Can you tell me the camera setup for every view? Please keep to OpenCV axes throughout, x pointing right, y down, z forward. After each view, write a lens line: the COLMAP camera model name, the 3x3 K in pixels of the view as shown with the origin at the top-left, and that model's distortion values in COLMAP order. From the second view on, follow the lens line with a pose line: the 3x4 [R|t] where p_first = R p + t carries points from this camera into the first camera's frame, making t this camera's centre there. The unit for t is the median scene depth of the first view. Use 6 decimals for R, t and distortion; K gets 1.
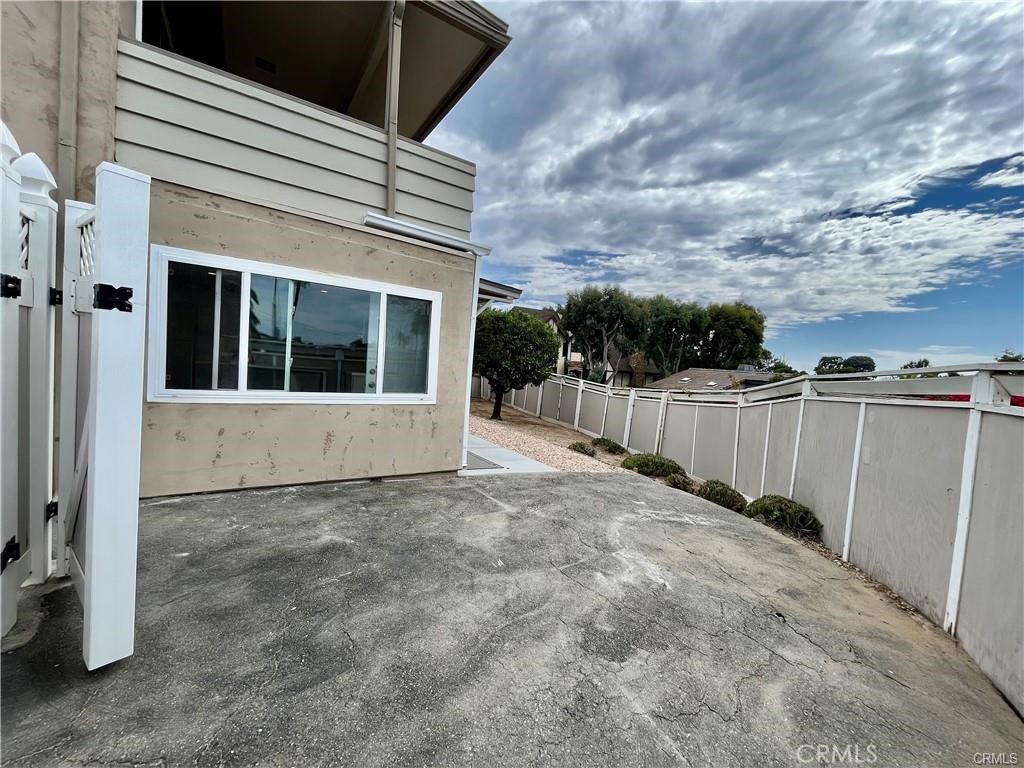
lens RADIAL K [[413.9, 0, 511.2], [0, 413.9, 383.9], [0, 0, 1]] dist [0.000335, -0.000237]
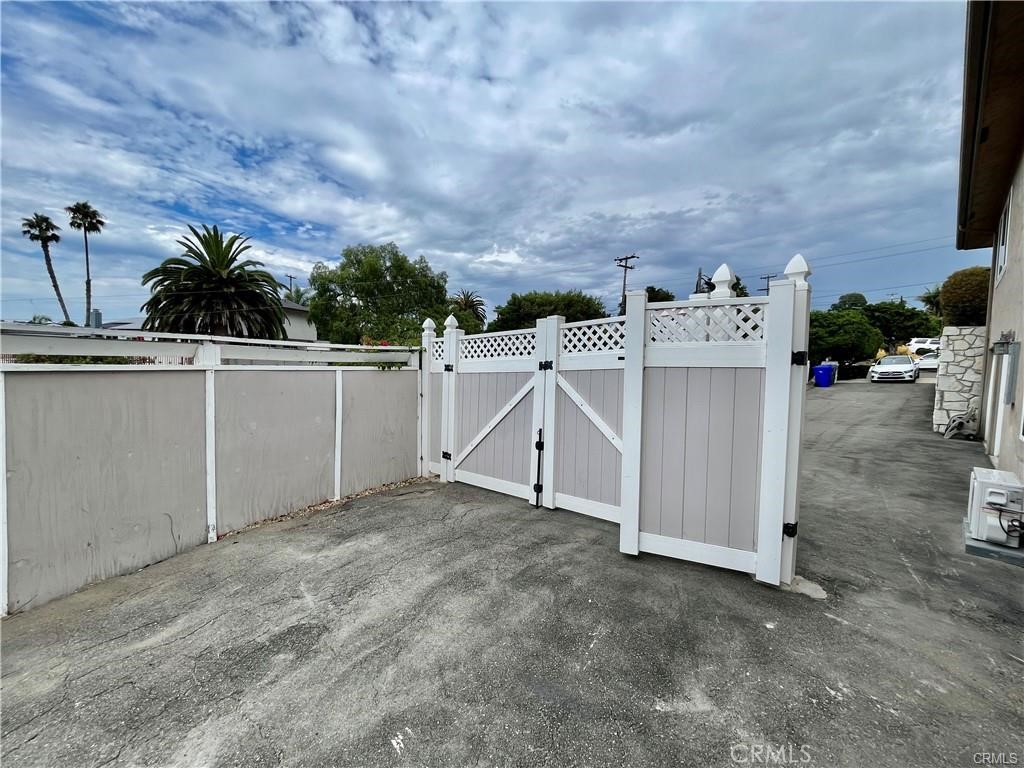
lens RADIAL K [[413.9, 0, 512.7], [0, 413.9, 380.6], [0, 0, 1]] dist [0.000335, -0.000237]
pose [[-0.976750, -0.101214, -0.188984, -0.027677], [-0.119128, 0.989152, 0.085949, -0.137749], [0.178234, 0.106464, -0.978212, 1.914160]]
